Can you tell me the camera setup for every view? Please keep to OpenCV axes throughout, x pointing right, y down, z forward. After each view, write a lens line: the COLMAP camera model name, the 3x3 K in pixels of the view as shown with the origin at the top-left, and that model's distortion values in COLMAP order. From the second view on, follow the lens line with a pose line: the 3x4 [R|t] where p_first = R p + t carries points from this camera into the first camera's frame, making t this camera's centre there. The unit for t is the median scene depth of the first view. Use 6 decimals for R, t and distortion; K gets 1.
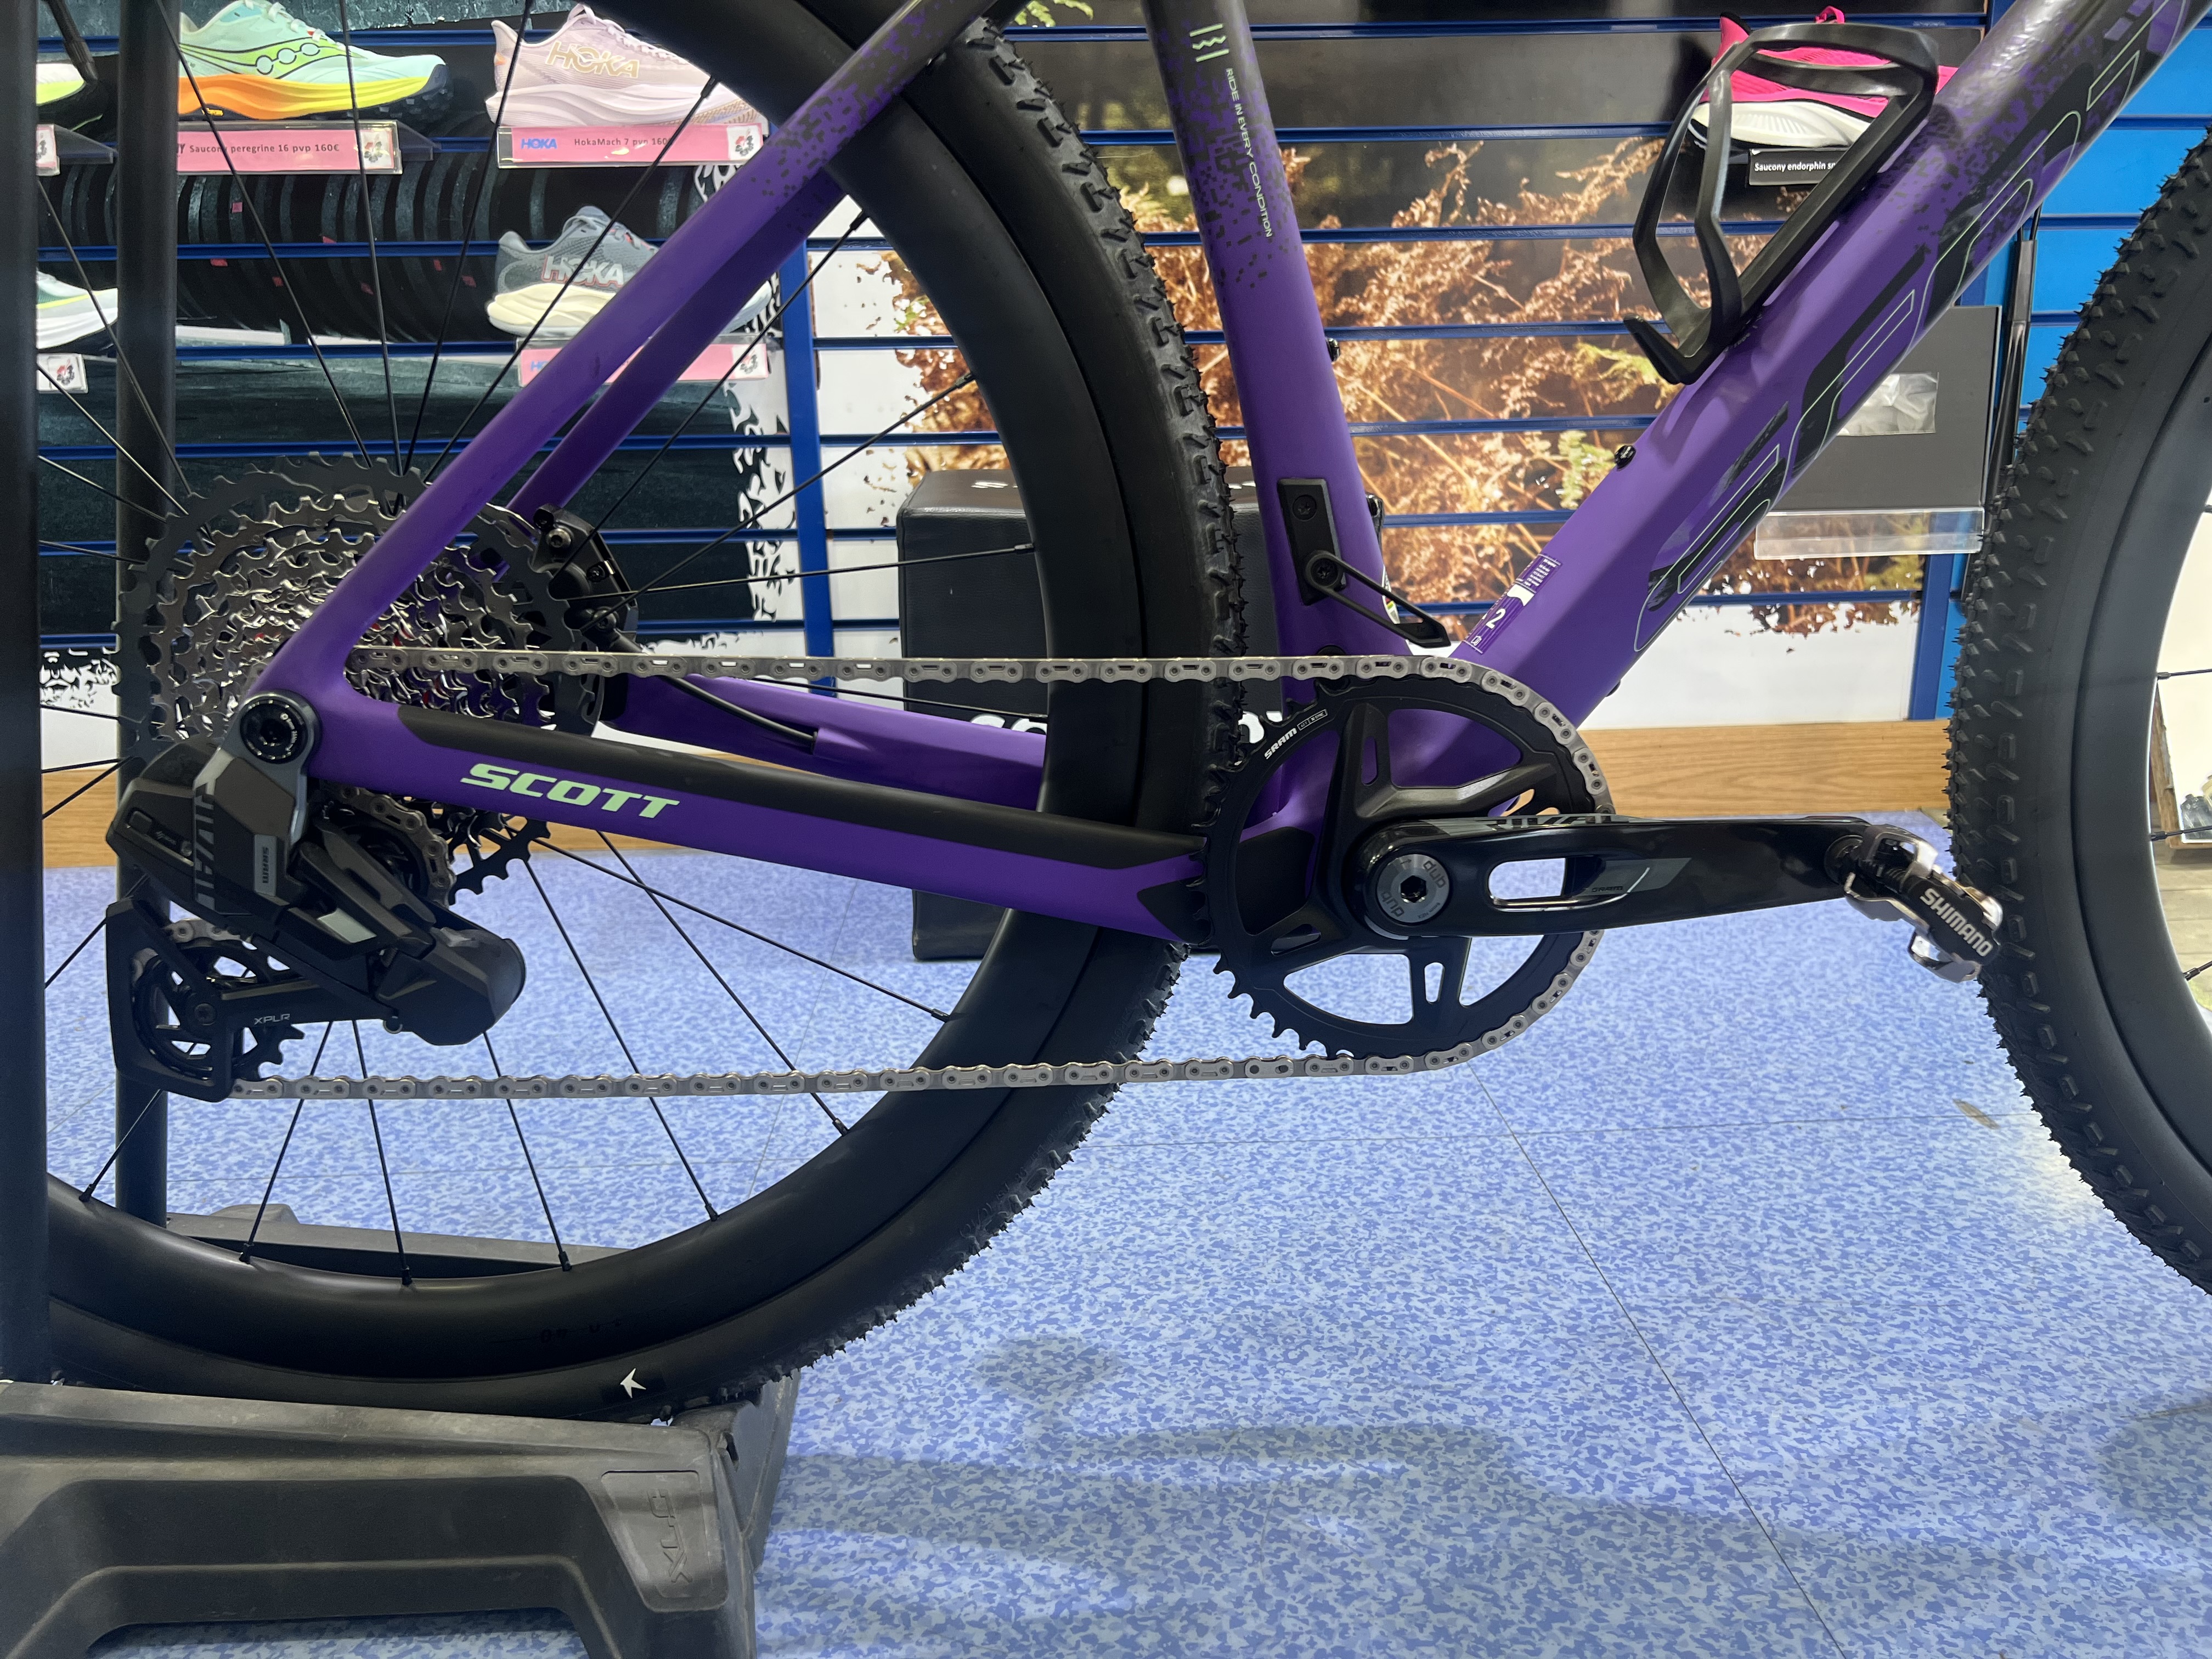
lens RADIAL K [[1662.8, 0, 1102.6], [0, 1662.8, 831.7], [0, 0, 1]] dist [0.041163, -0.042240]
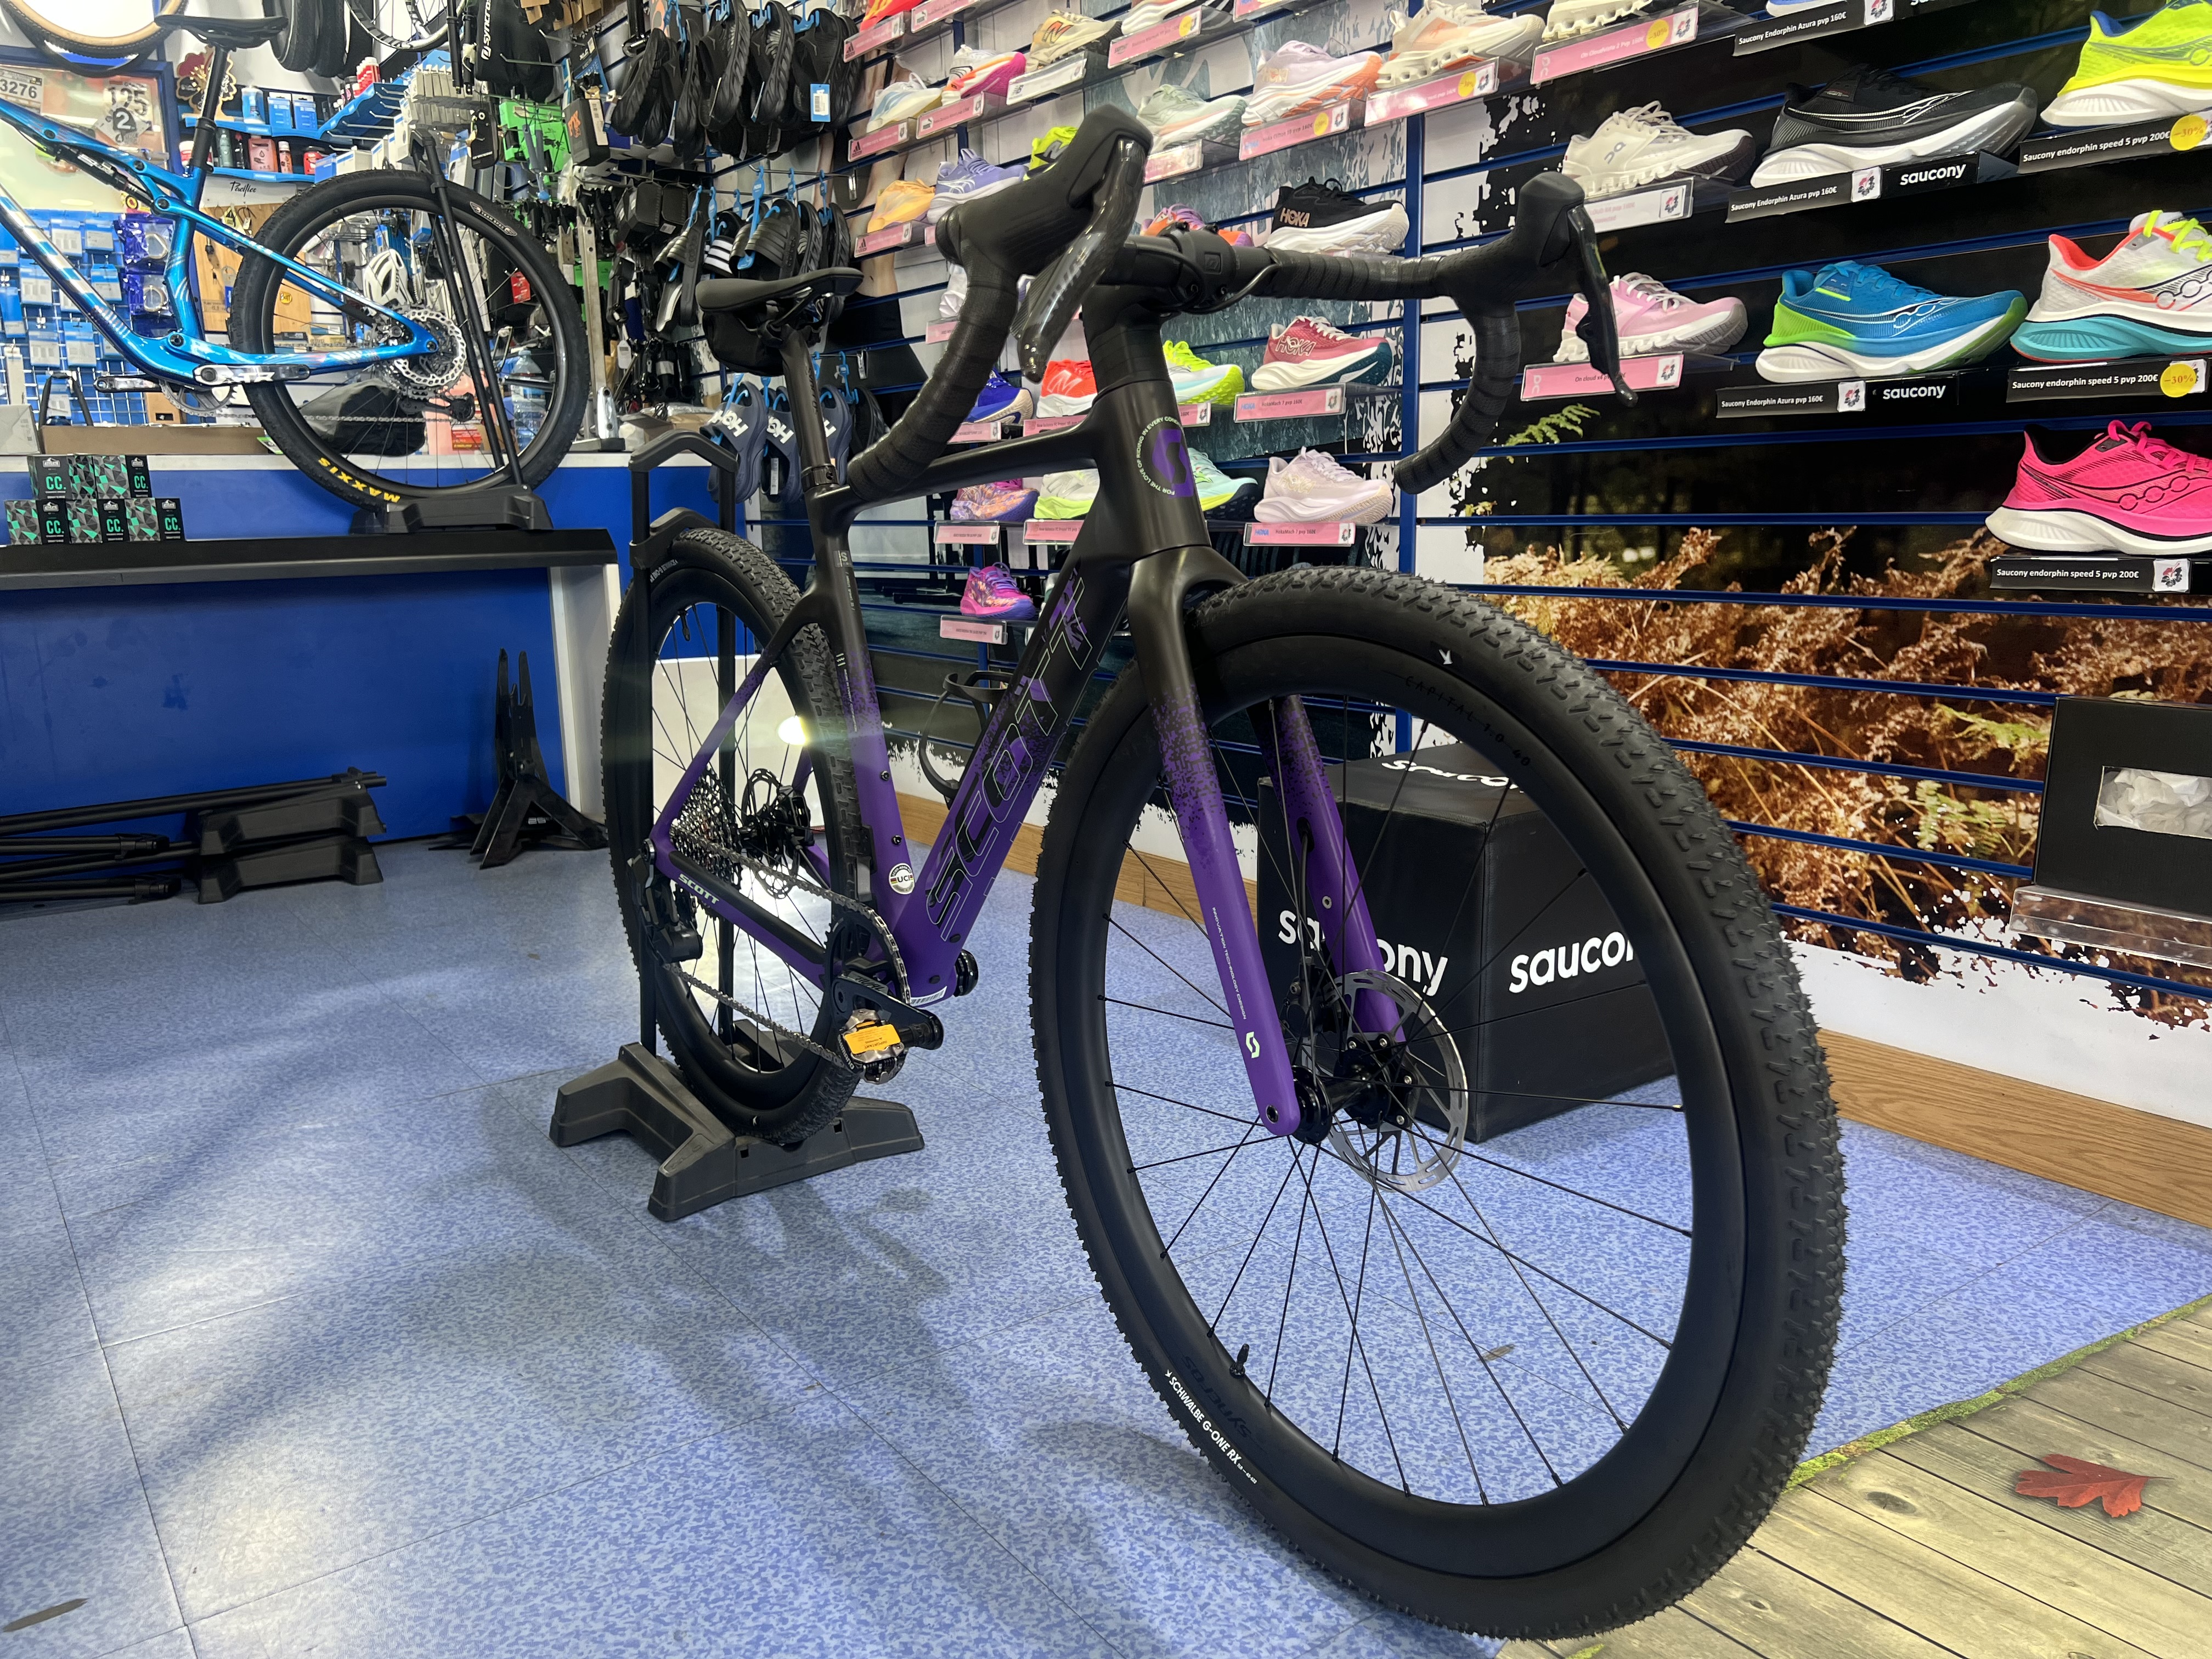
lens RADIAL K [[1662.8, 0, 1102.6], [0, 1662.8, 831.7], [0, 0, 1]] dist [0.041163, -0.042240]
pose [[0.550355, 0.171113, -0.817208, 0.893739], [-0.206955, 0.976187, 0.065025, -0.170696], [0.808875, 0.133339, 0.572662, -0.048075]]
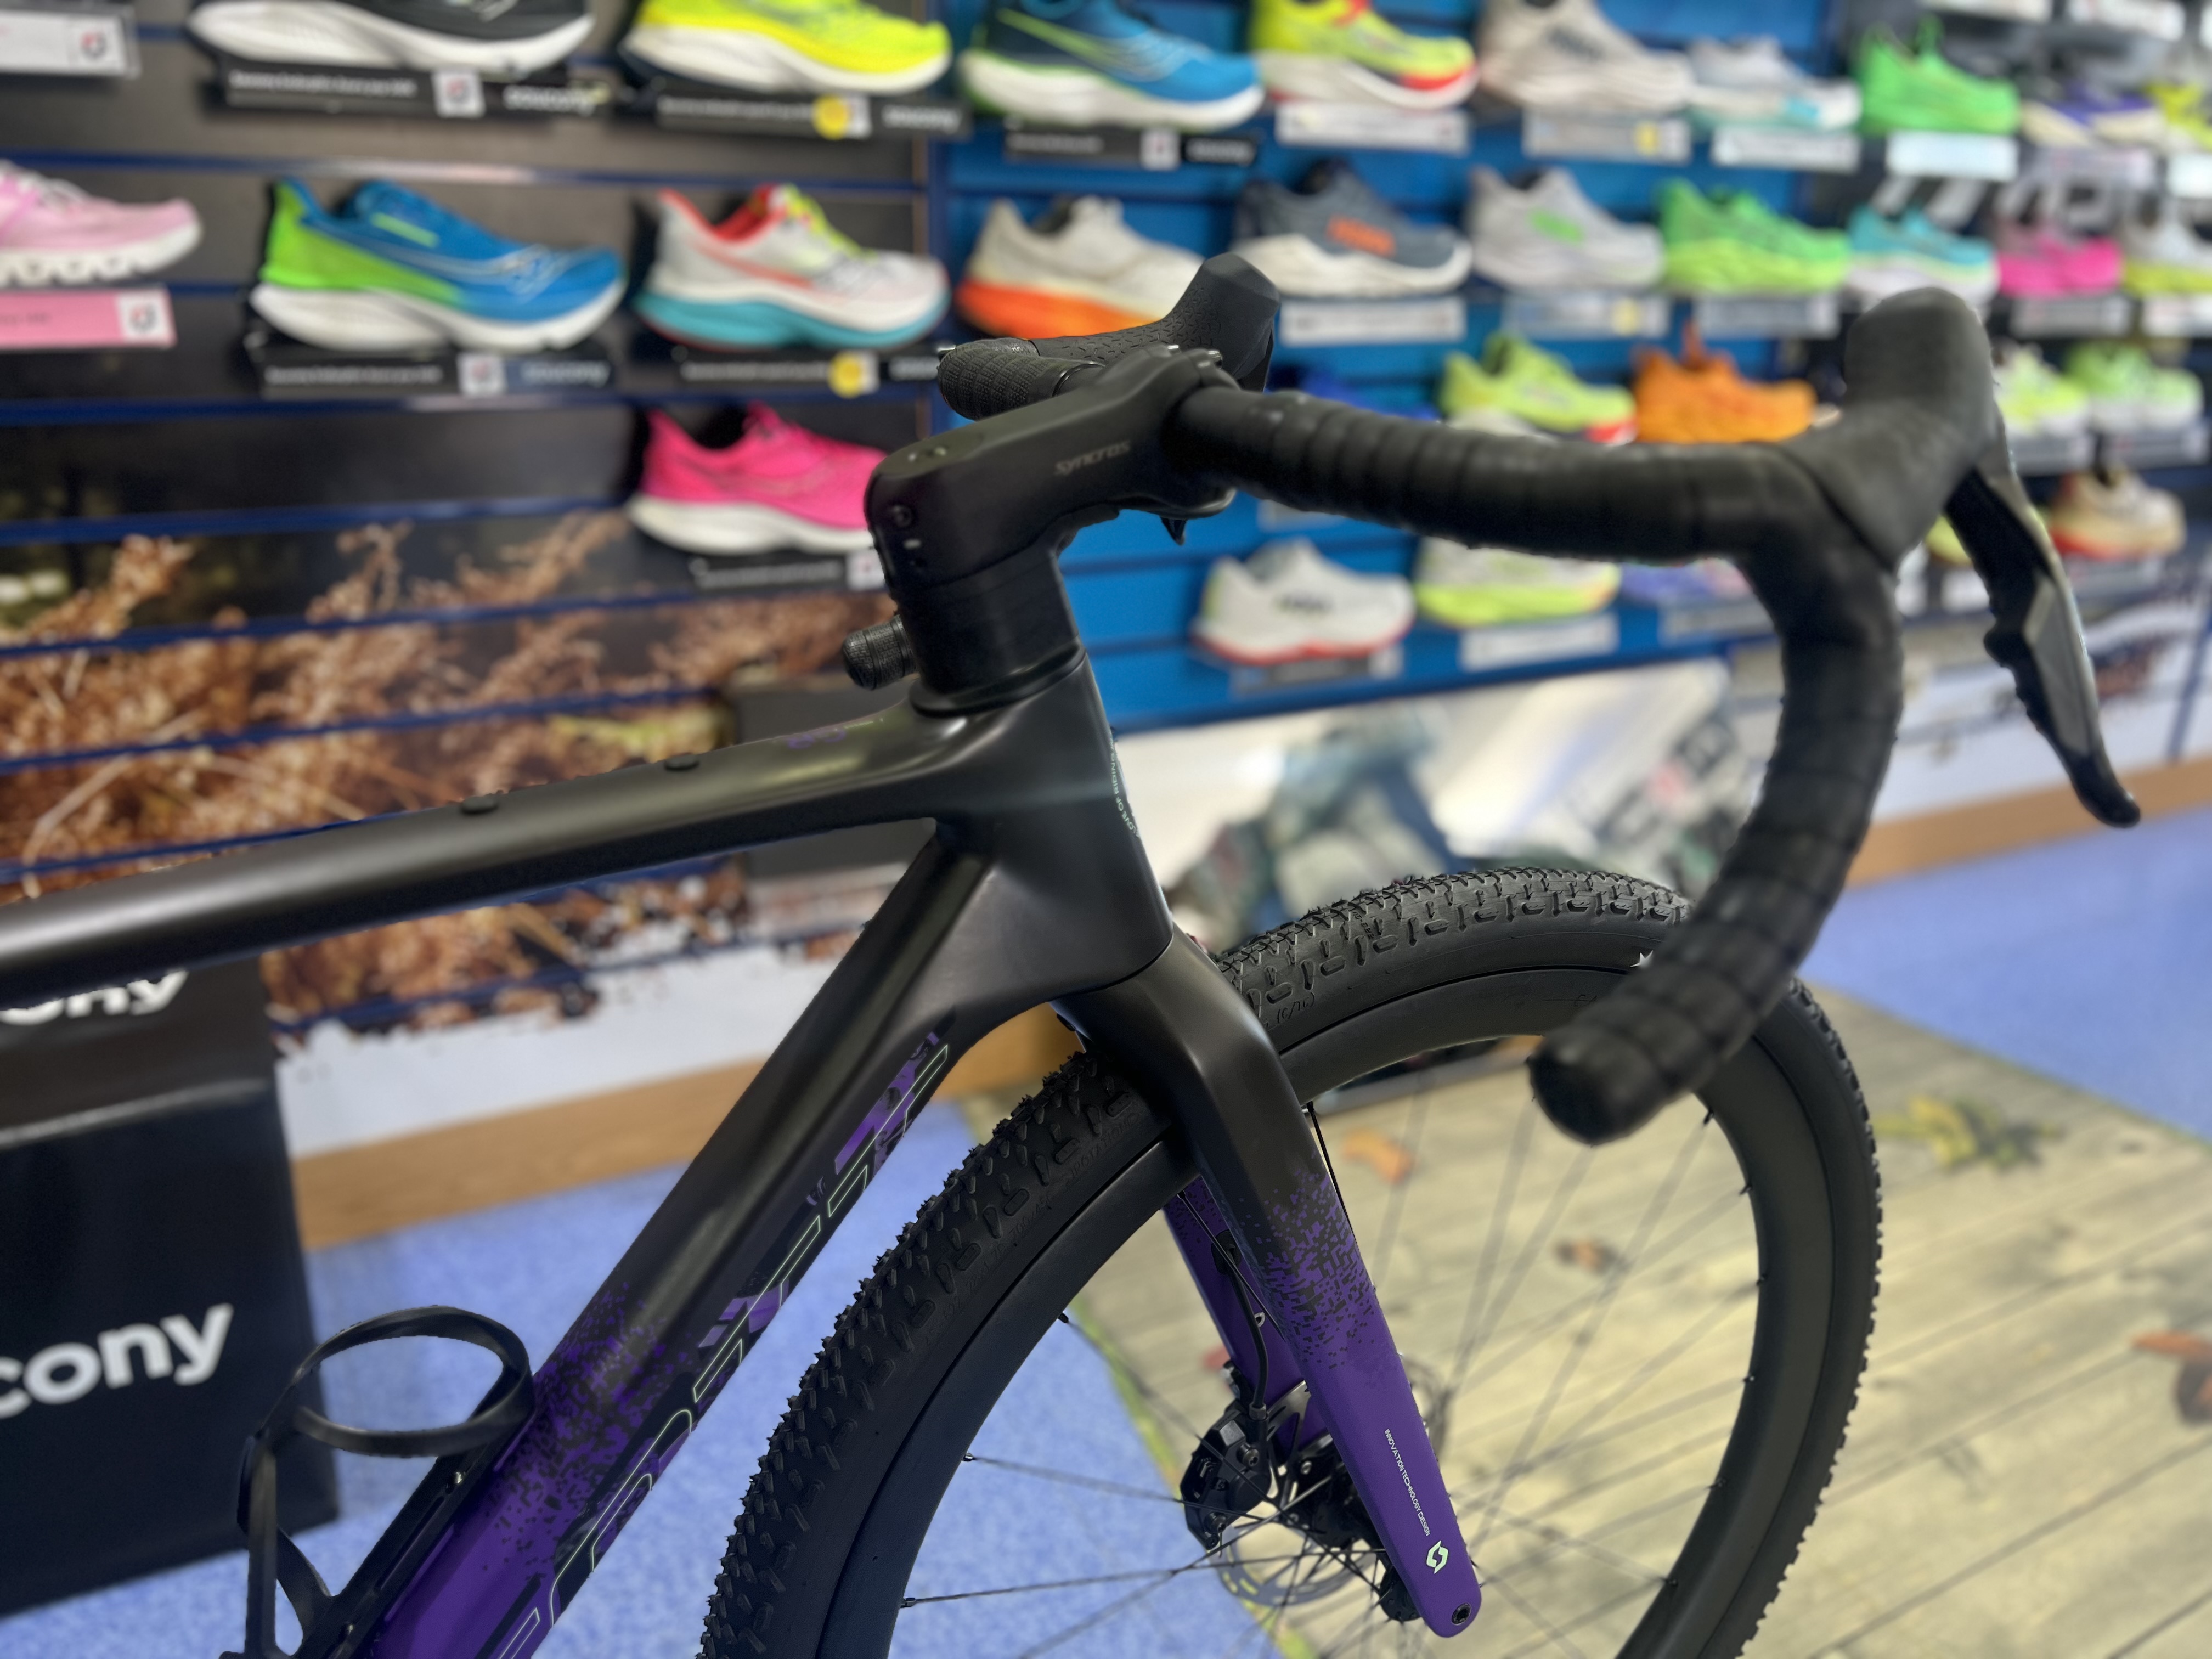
lens RADIAL K [[1662.8, 0, 1102.6], [0, 1662.8, 831.7], [0, 0, 1]] dist [0.041163, -0.042240]
pose [[0.897844, -0.110922, 0.426113, 0.156782], [0.072526, 0.991786, 0.105358, -0.308013], [-0.434300, -0.063691, 0.898514, 0.024416]]
